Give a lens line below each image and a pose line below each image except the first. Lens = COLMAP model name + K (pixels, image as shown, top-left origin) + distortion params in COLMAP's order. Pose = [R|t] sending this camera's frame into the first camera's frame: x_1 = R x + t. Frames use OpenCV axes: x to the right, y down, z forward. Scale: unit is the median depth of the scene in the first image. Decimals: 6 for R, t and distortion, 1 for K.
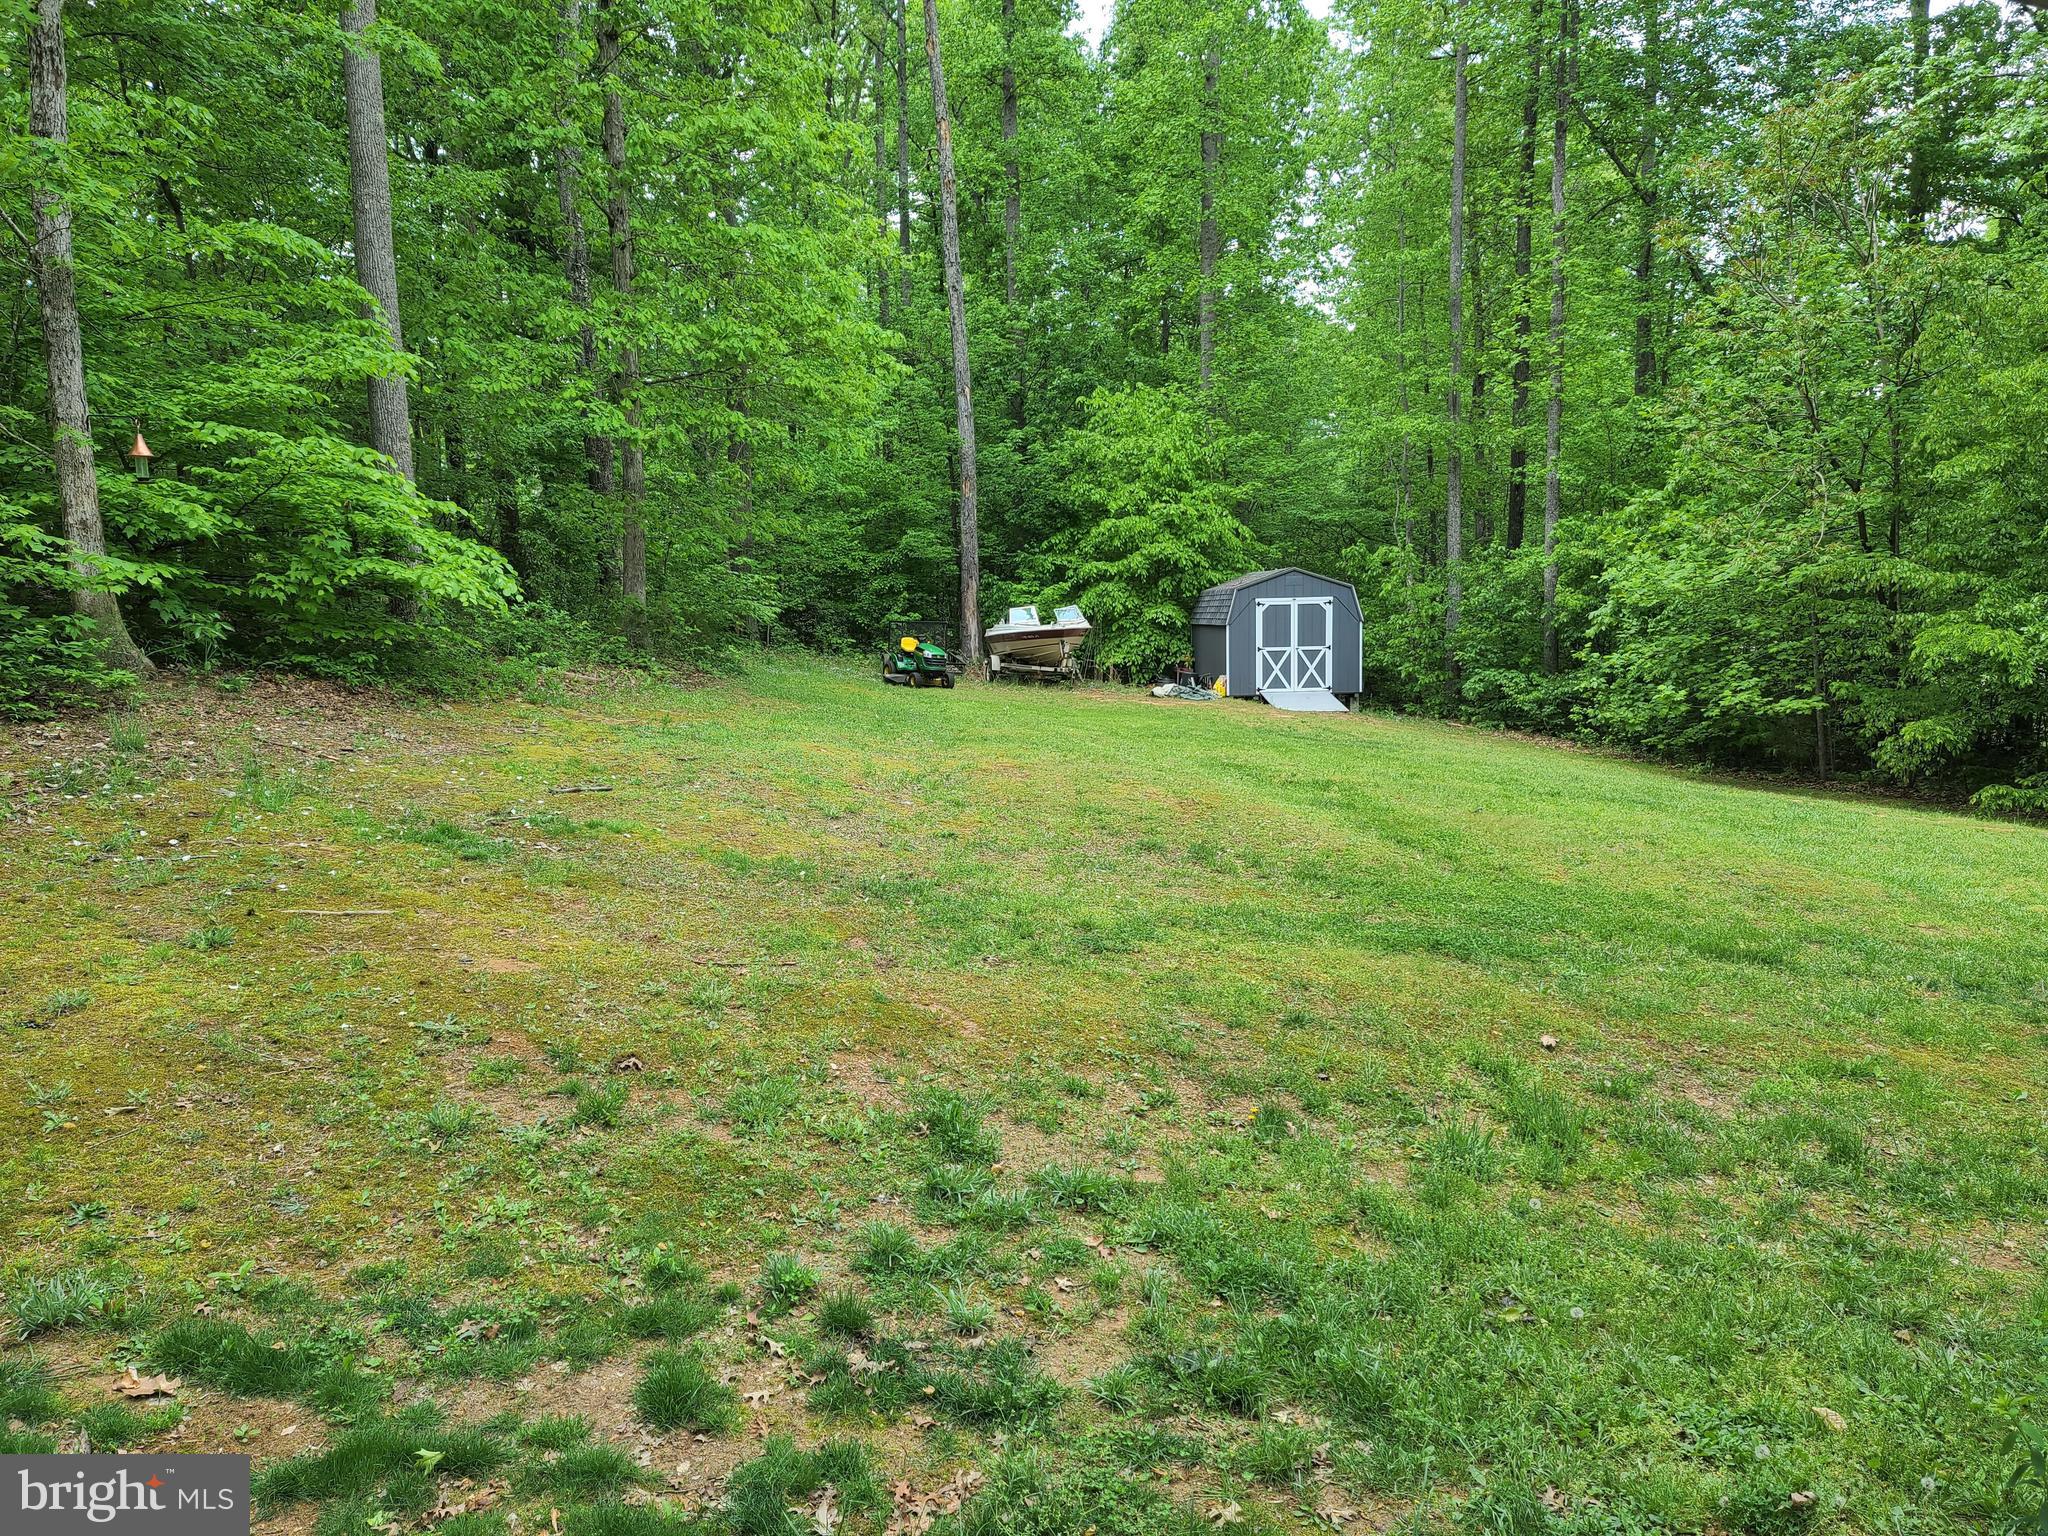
lens RADIAL K [[1479.6, 0, 1038.9], [0, 1479.6, 768.2], [0, 0, 1]] dist [0.053570, -0.030925]
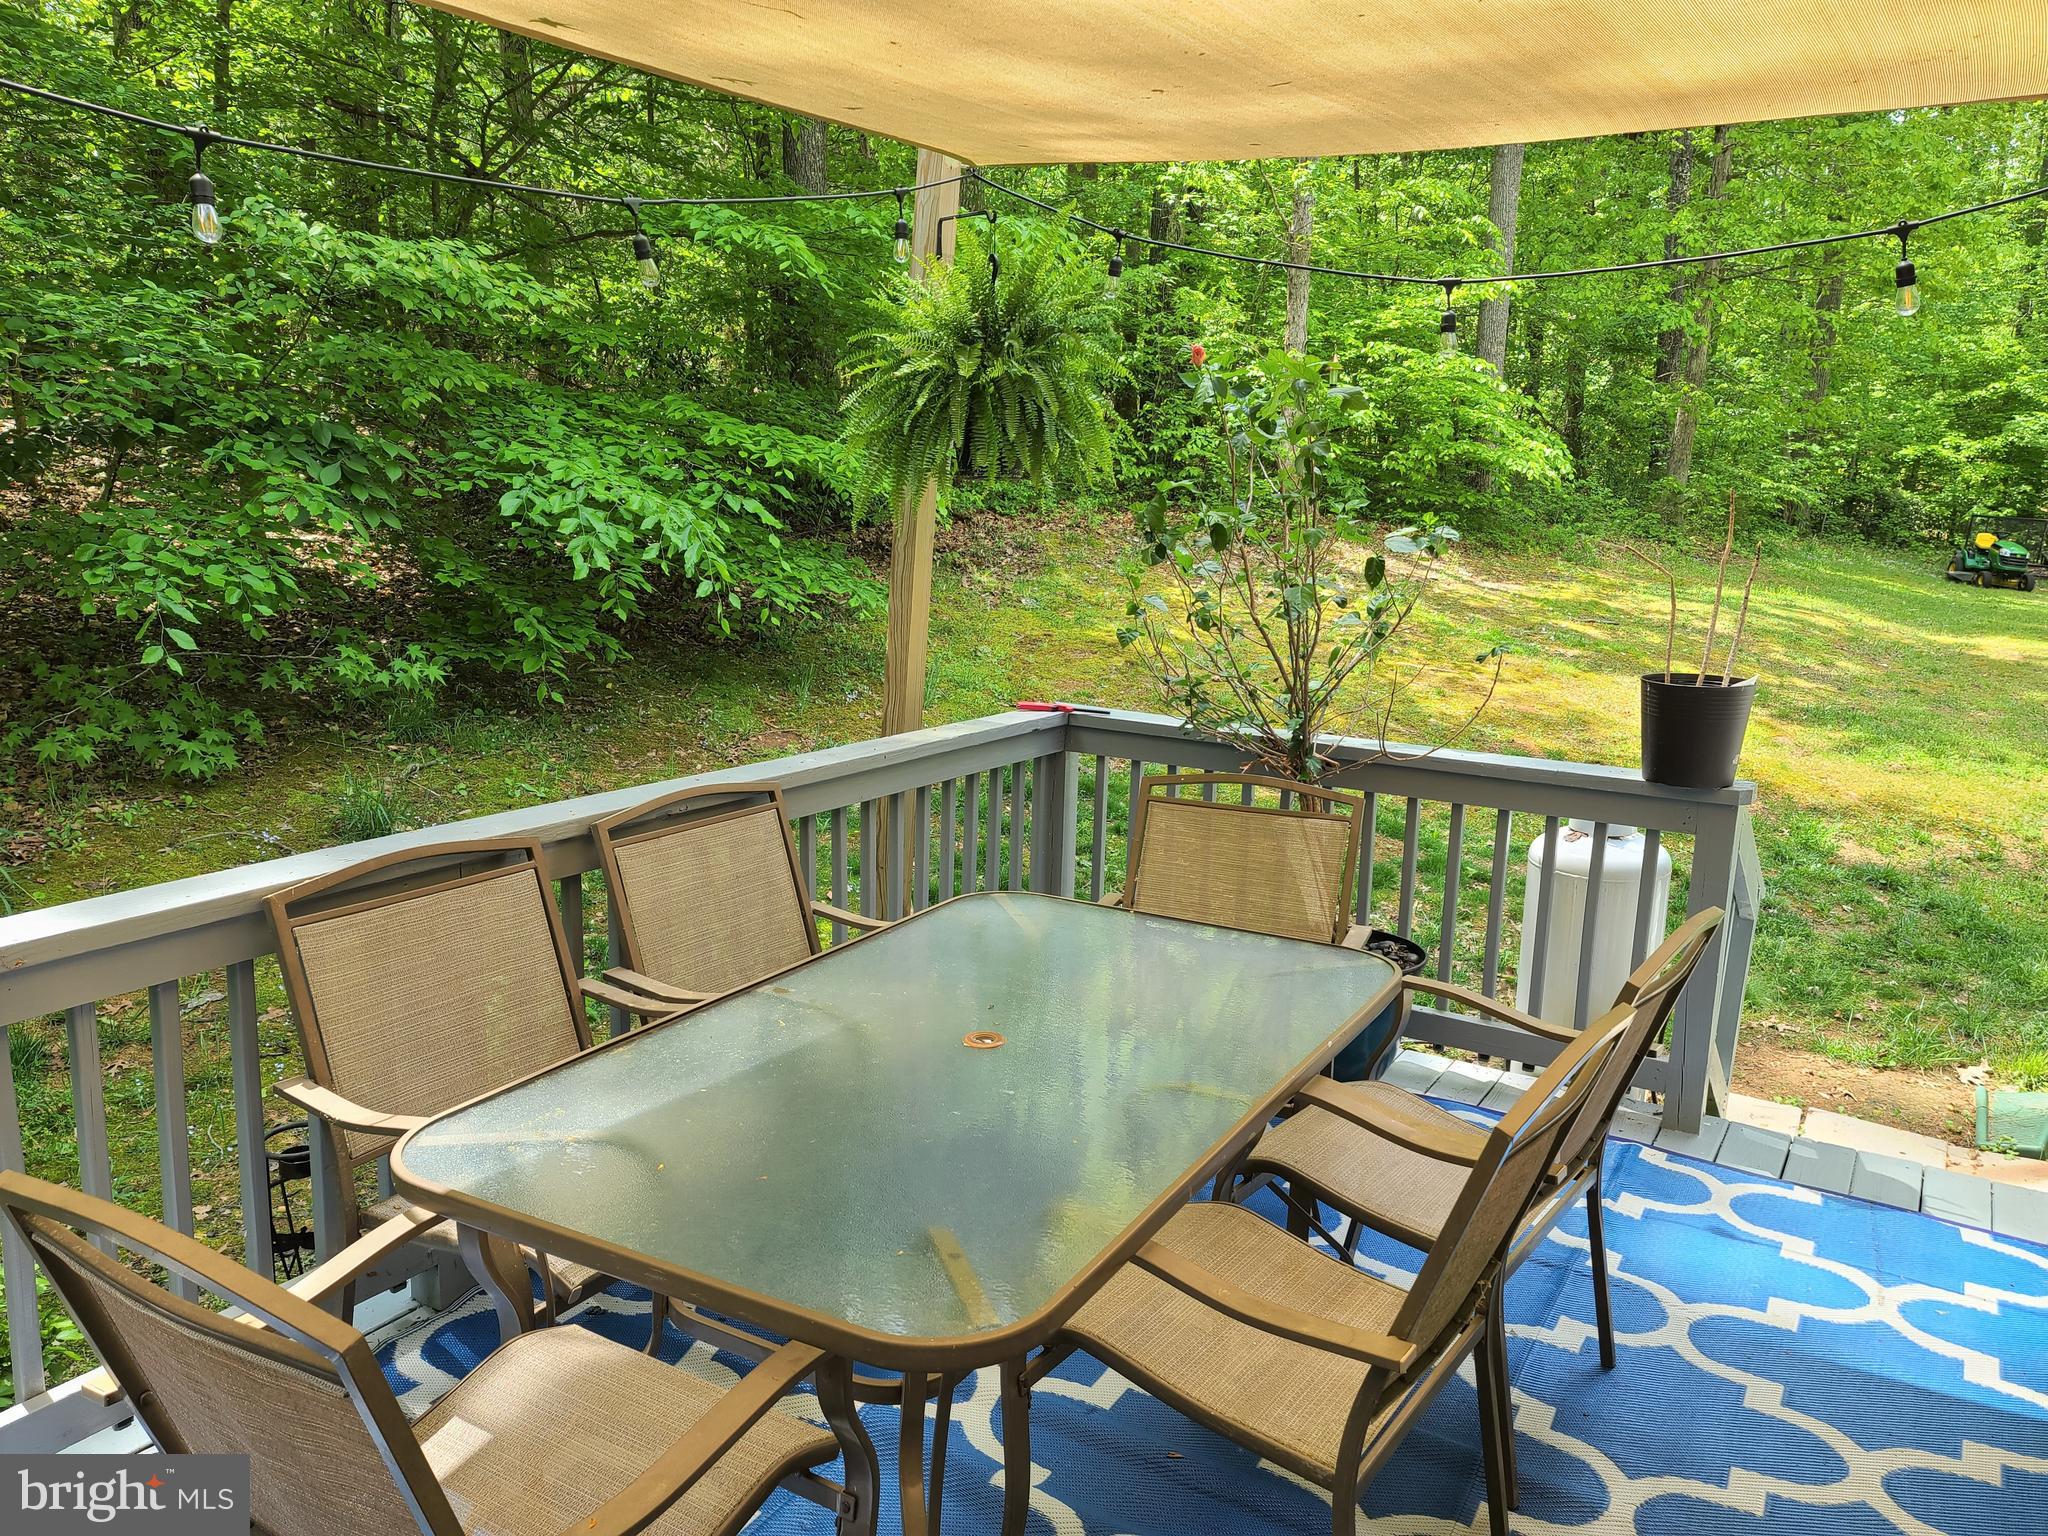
lens RADIAL K [[1479.6, 0, 1033.4], [0, 1479.6, 782.8], [0, 0, 1]] dist [0.053570, -0.030925]
pose [[0.781797, 0.163318, -0.601764, 0.080827], [-0.110173, 0.986086, 0.124487, 0.029678], [0.613722, -0.031025, 0.788912, -0.237335]]
